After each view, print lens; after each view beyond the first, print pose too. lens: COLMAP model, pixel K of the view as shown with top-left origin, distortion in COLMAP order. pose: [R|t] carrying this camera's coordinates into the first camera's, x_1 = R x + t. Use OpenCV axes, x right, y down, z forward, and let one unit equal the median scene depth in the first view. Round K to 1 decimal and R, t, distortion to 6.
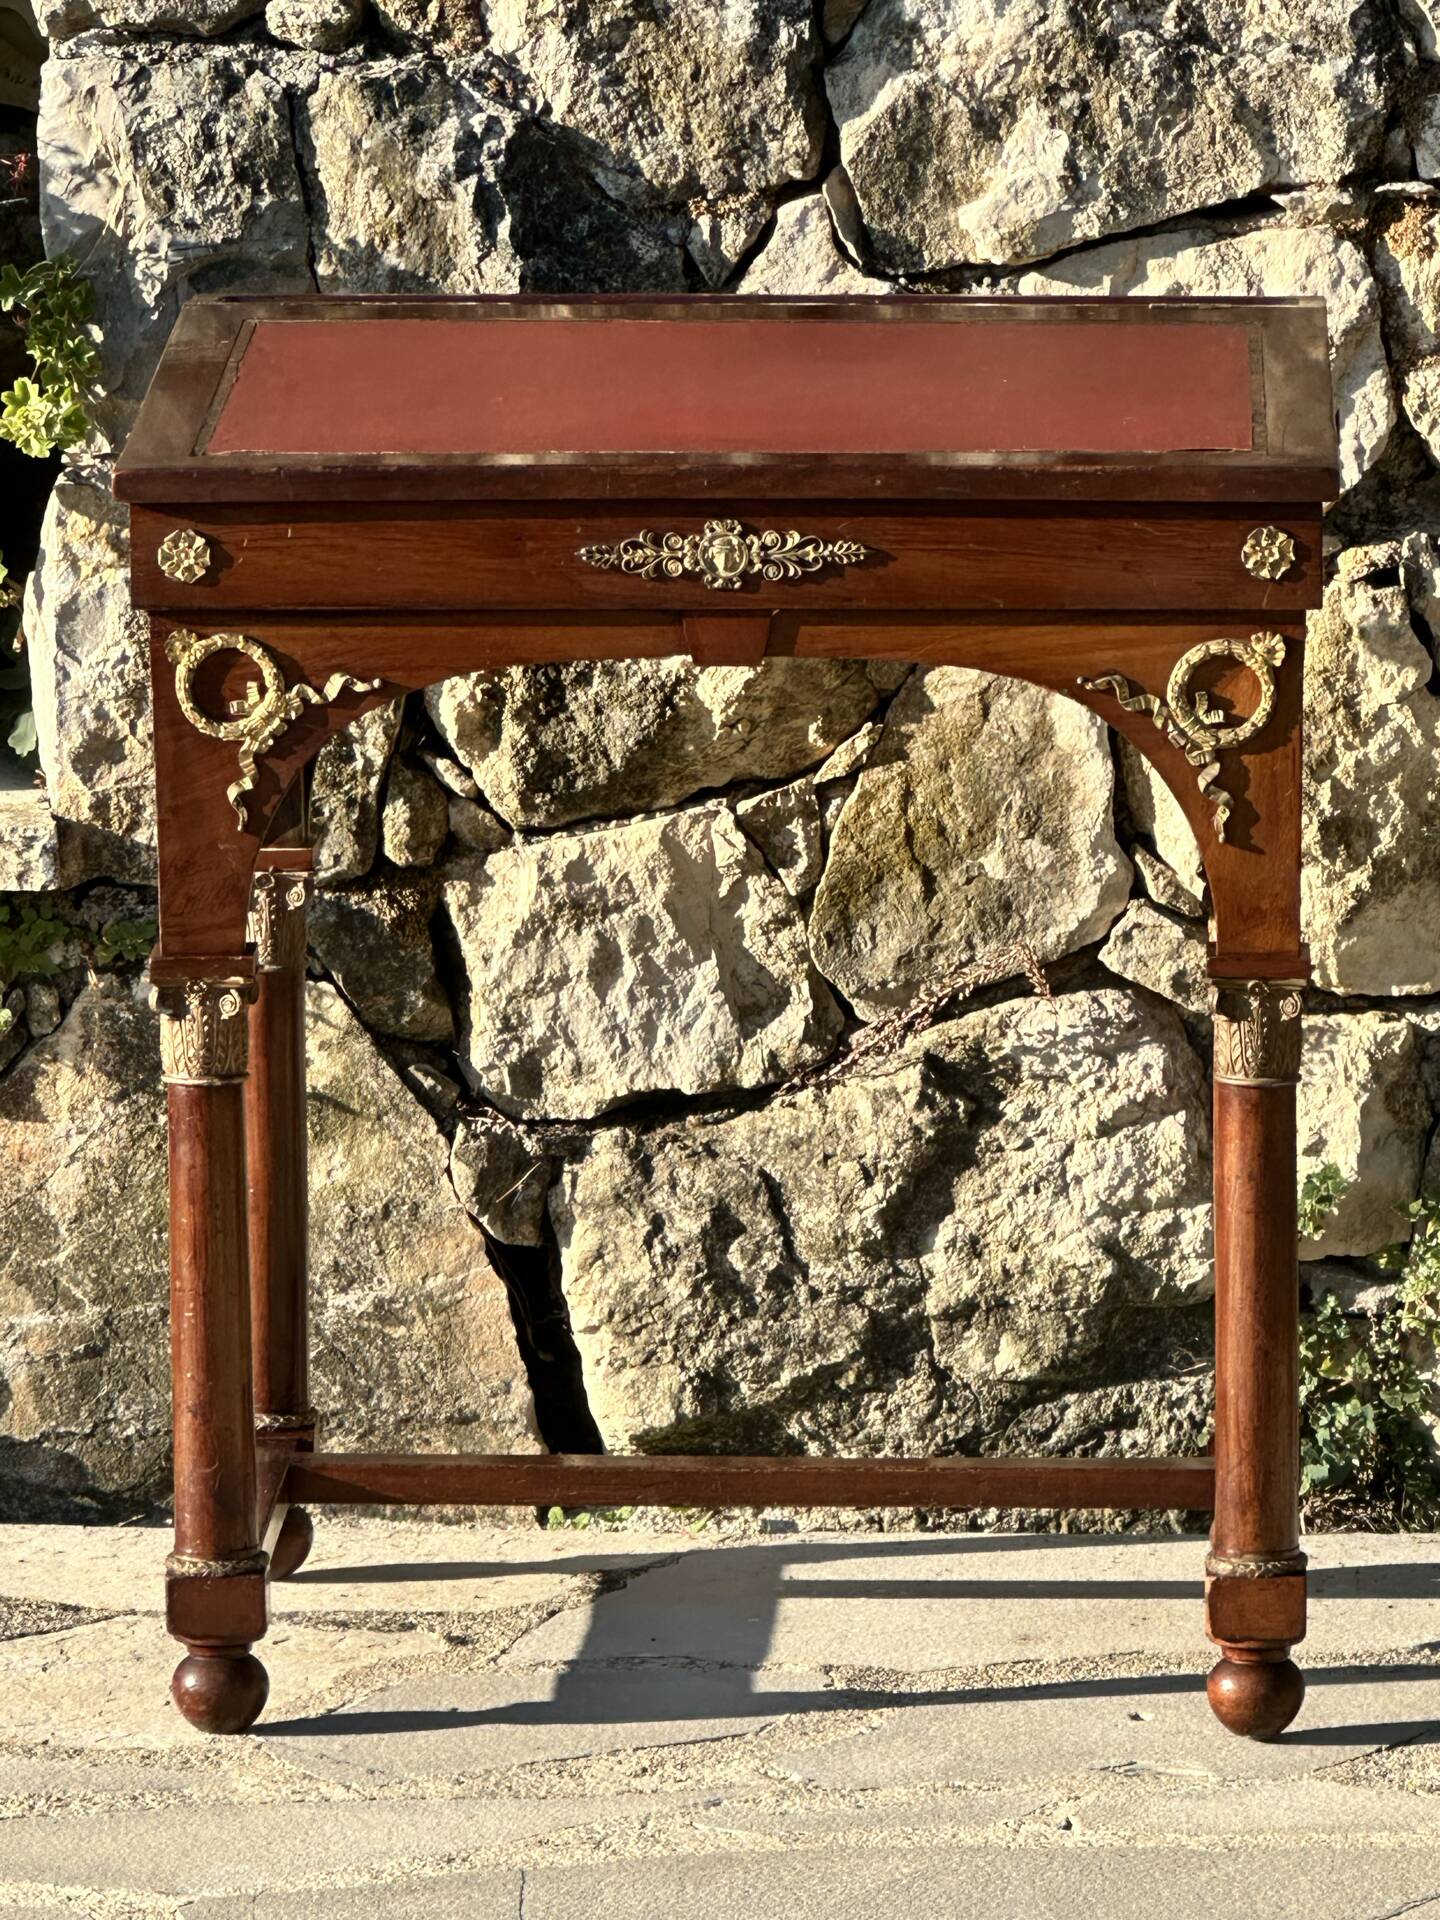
lens RADIAL K [[10423.7, 0, 724.9], [0, 10423.7, 1046.3], [0, 0, 1]] dist [-0.819850, 28.036571]
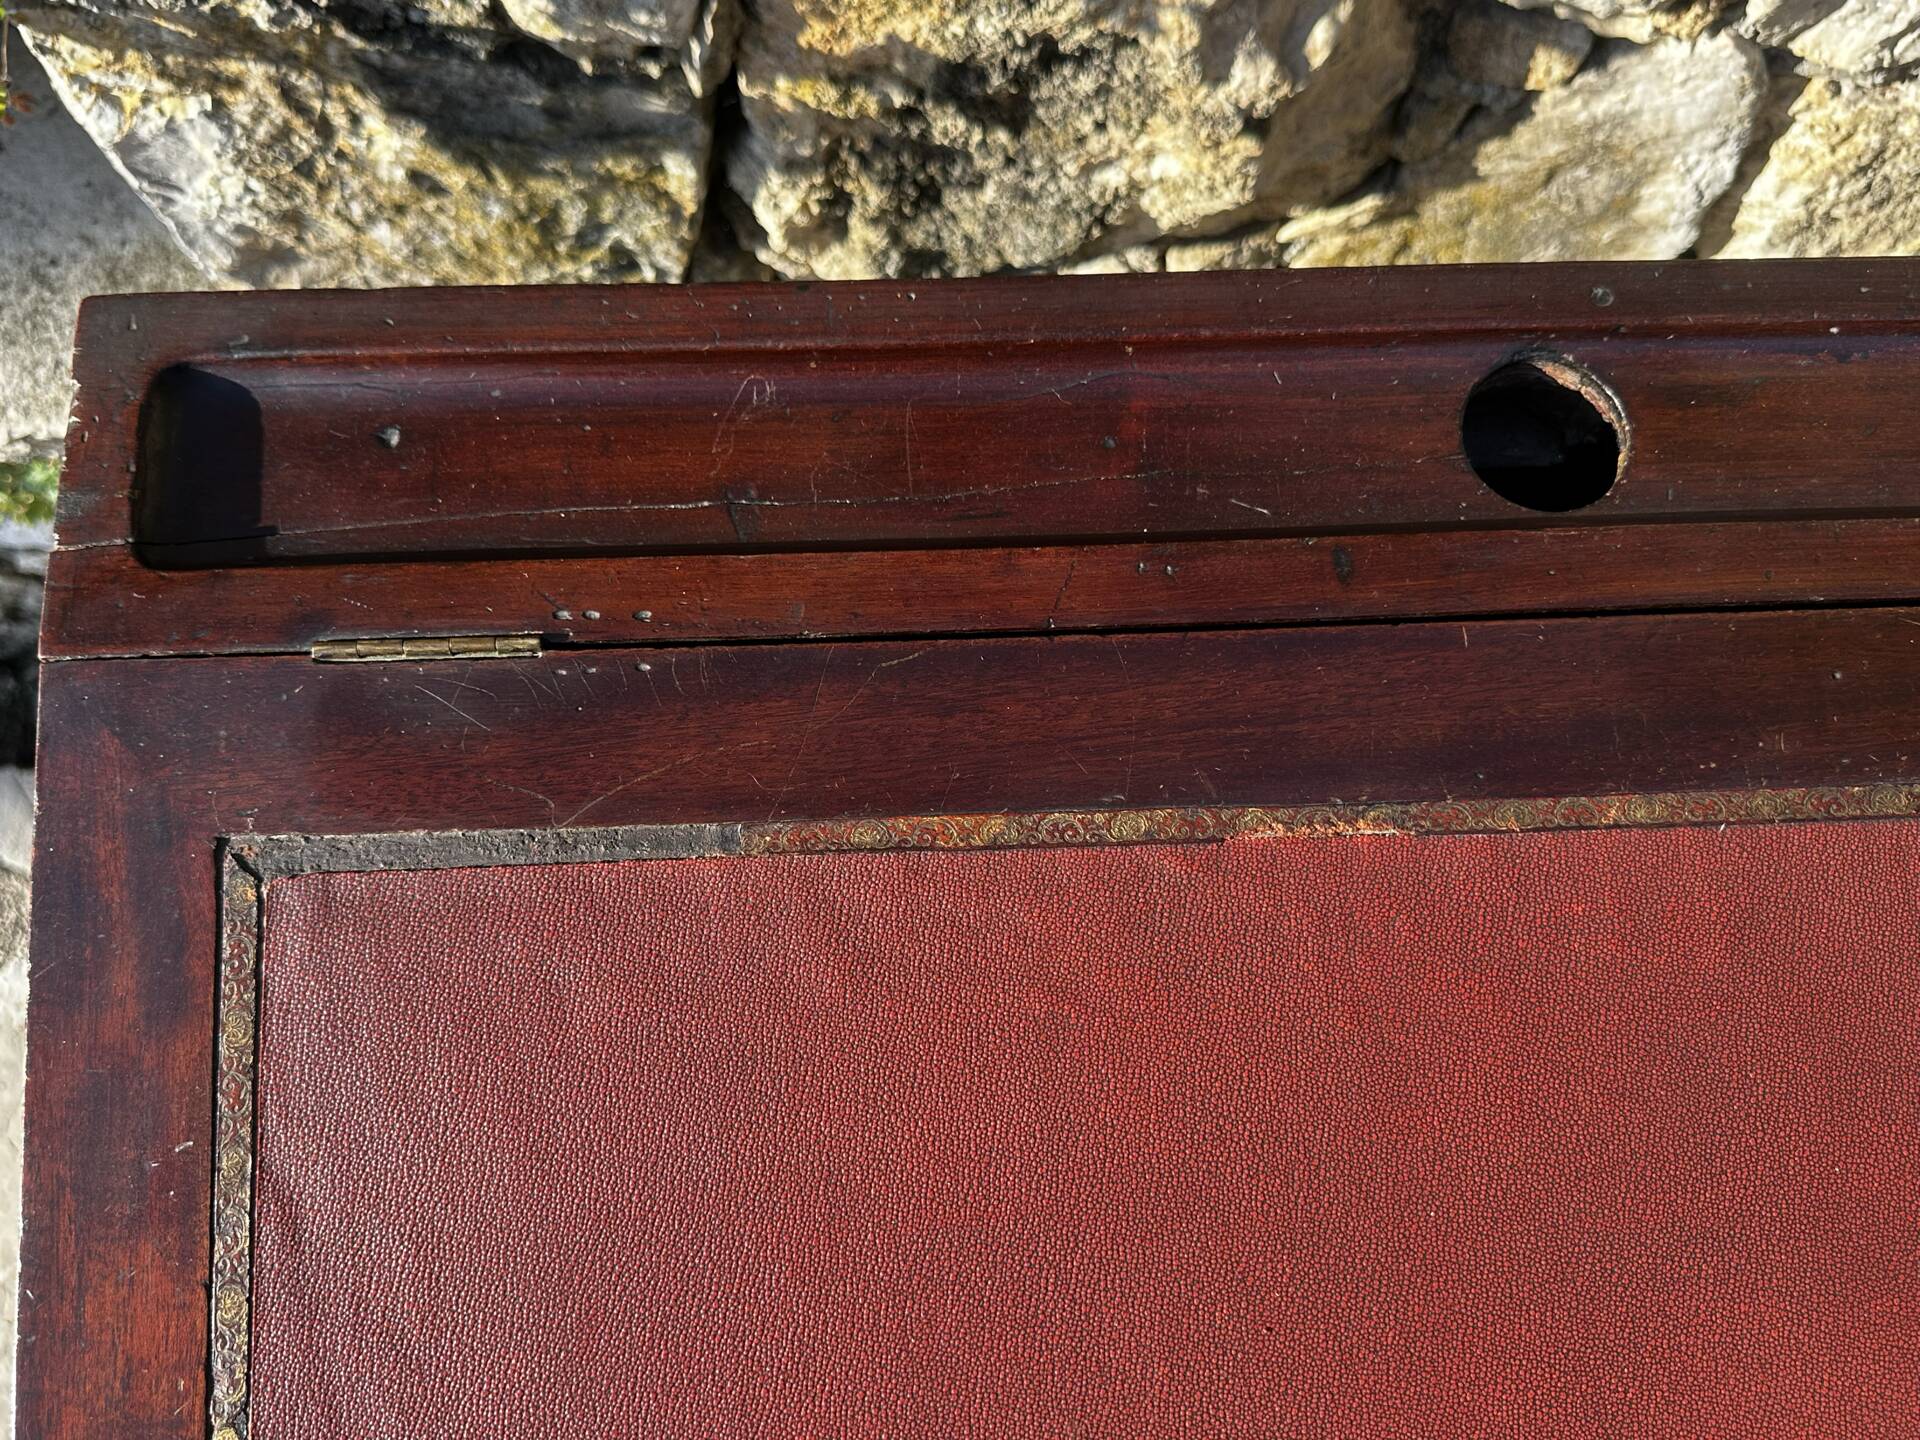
lens RADIAL K [[1696.5, 0, 938.0], [0, 1696.5, 719.9], [0, 0, 1]] dist [0.078210, -0.167429]
pose [[0.996677, -0.072802, 0.036539, -0.022280], [-0.002352, 0.422659, 0.906286, -0.120013], [-0.081423, -0.903360, 0.421083, 0.931930]]
